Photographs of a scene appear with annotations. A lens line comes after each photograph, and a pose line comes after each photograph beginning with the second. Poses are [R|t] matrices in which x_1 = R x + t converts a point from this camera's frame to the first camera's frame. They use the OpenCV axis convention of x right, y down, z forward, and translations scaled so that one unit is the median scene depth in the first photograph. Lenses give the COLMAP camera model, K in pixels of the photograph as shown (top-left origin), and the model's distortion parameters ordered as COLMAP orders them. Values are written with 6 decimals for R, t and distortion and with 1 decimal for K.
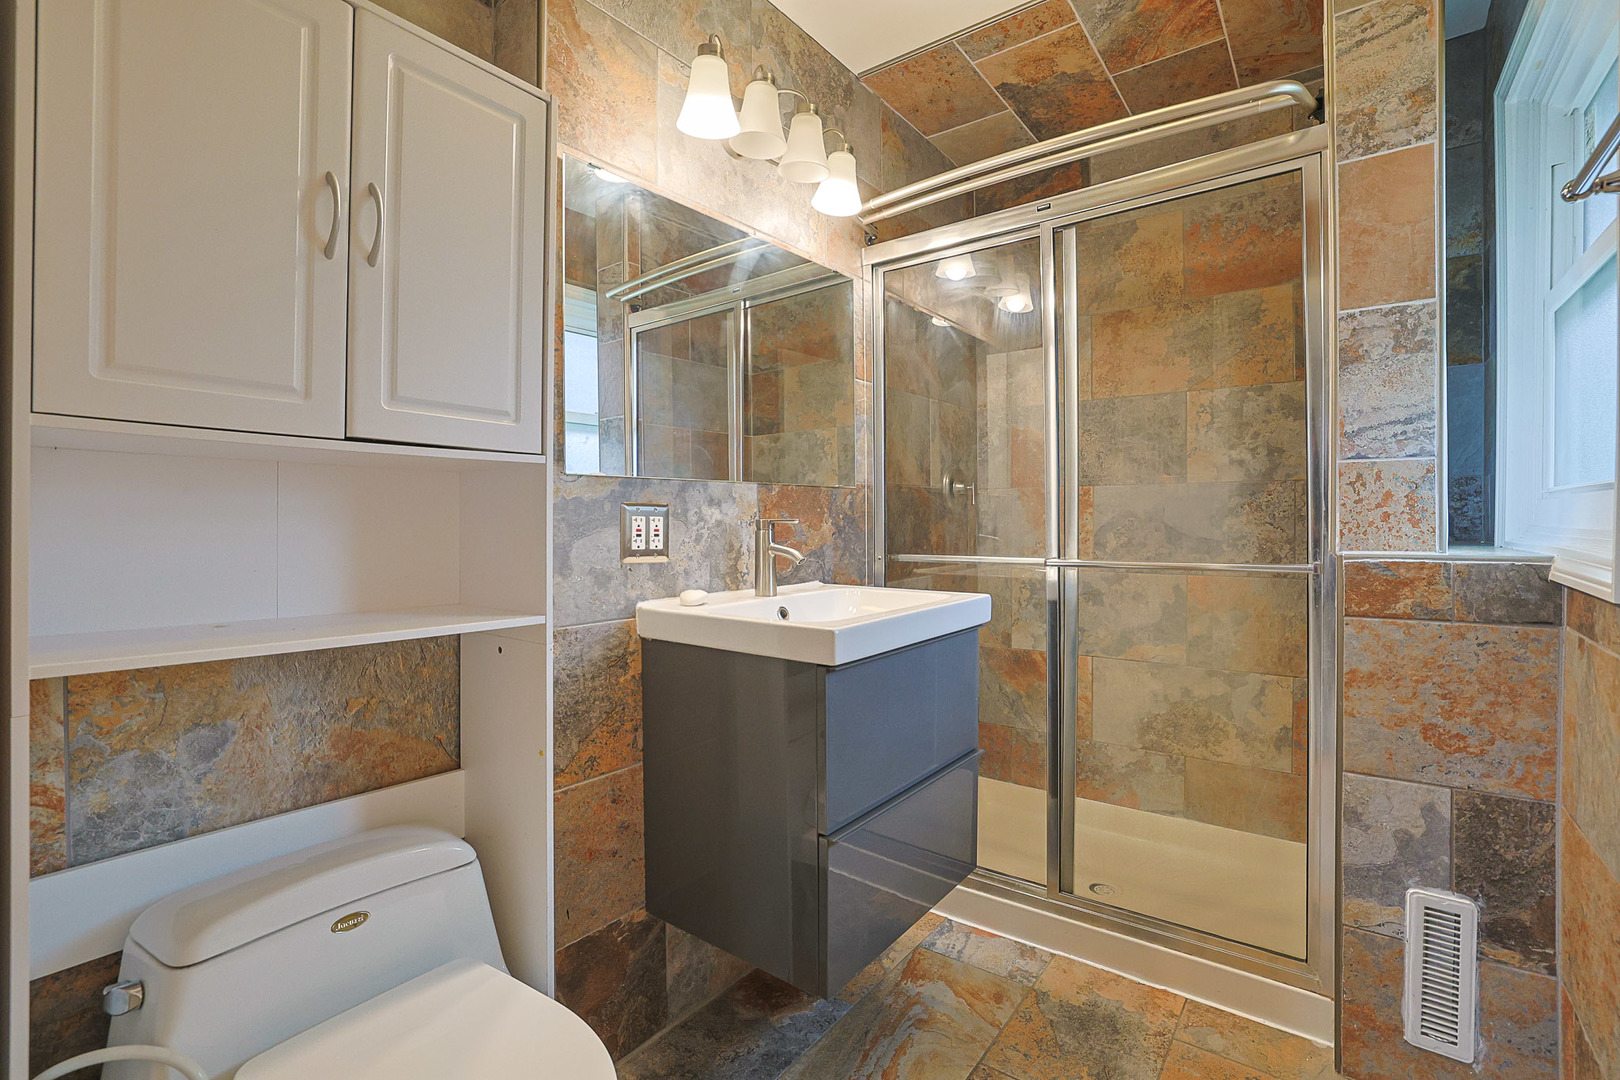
lens RADIAL K [[710.1, 0, 818.1], [0, 710.1, 527.6], [0, 0, 1]] dist [-0.021635, 0.002923]
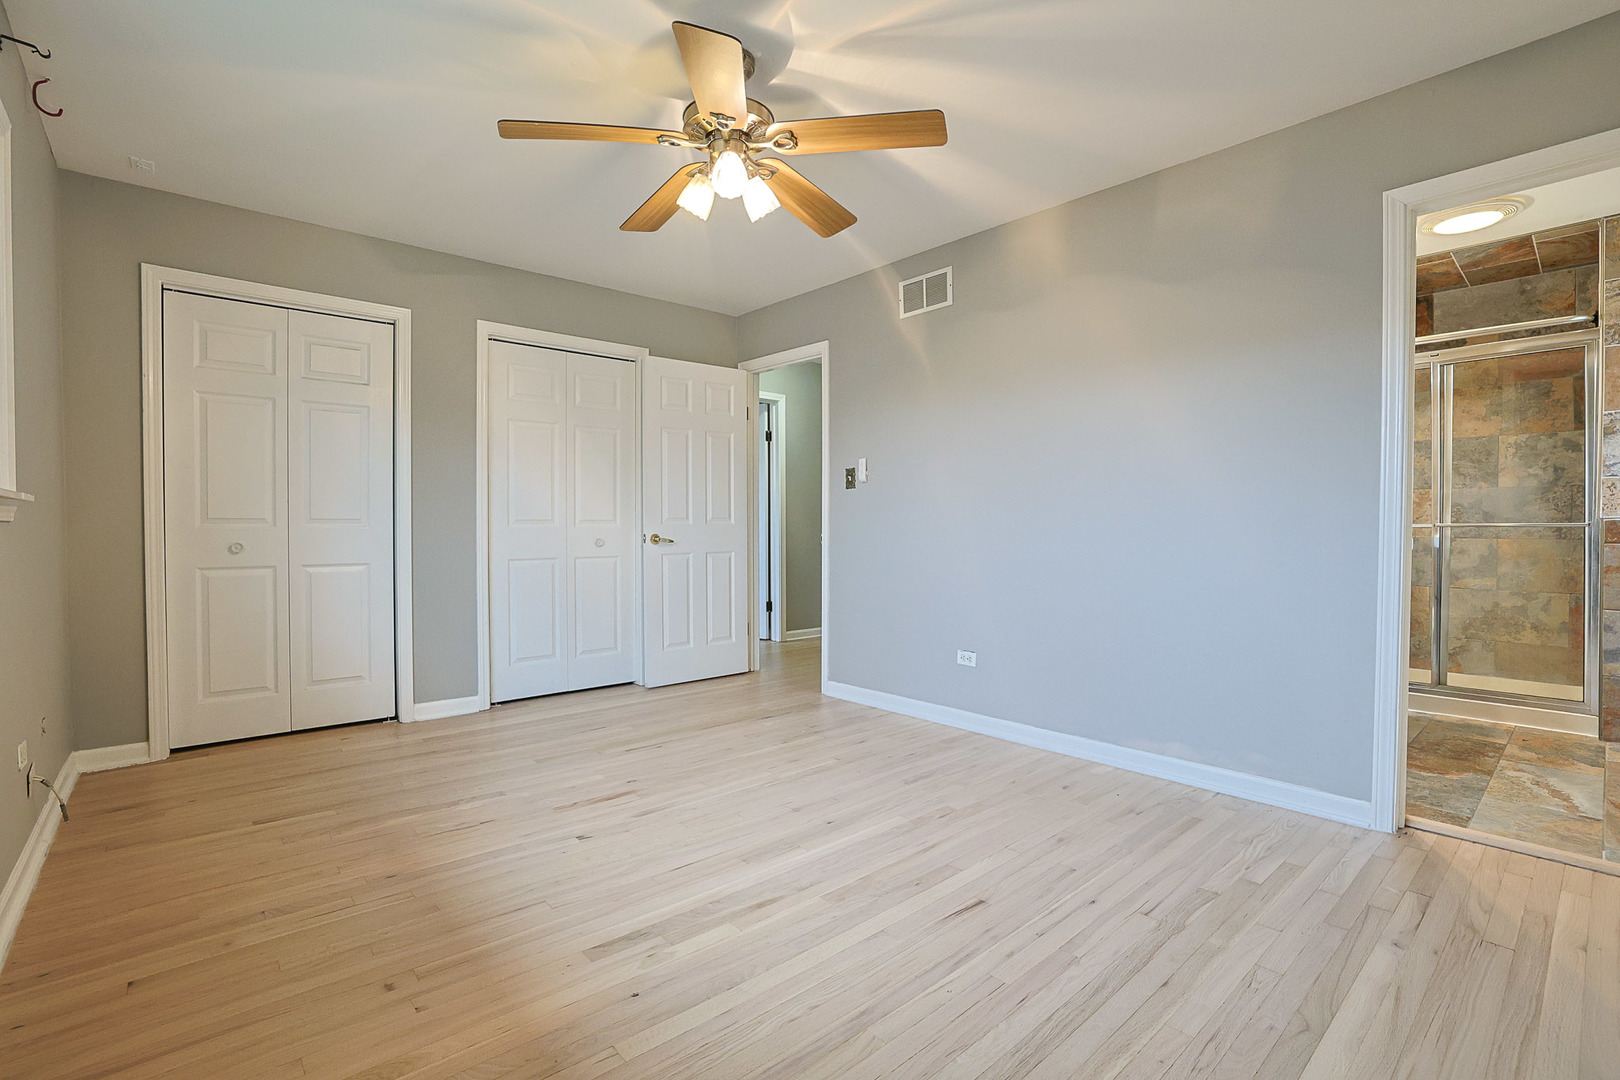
lens RADIAL K [[710.1, 0, 798.0], [0, 710.1, 538.5], [0, 0, 1]] dist [-0.021635, 0.002923]
pose [[0.976625, 0.011875, -0.214623, -0.859236], [-0.011157, 0.999927, 0.004554, 0.081357], [0.214661, -0.002052, 0.976686, -1.141258]]
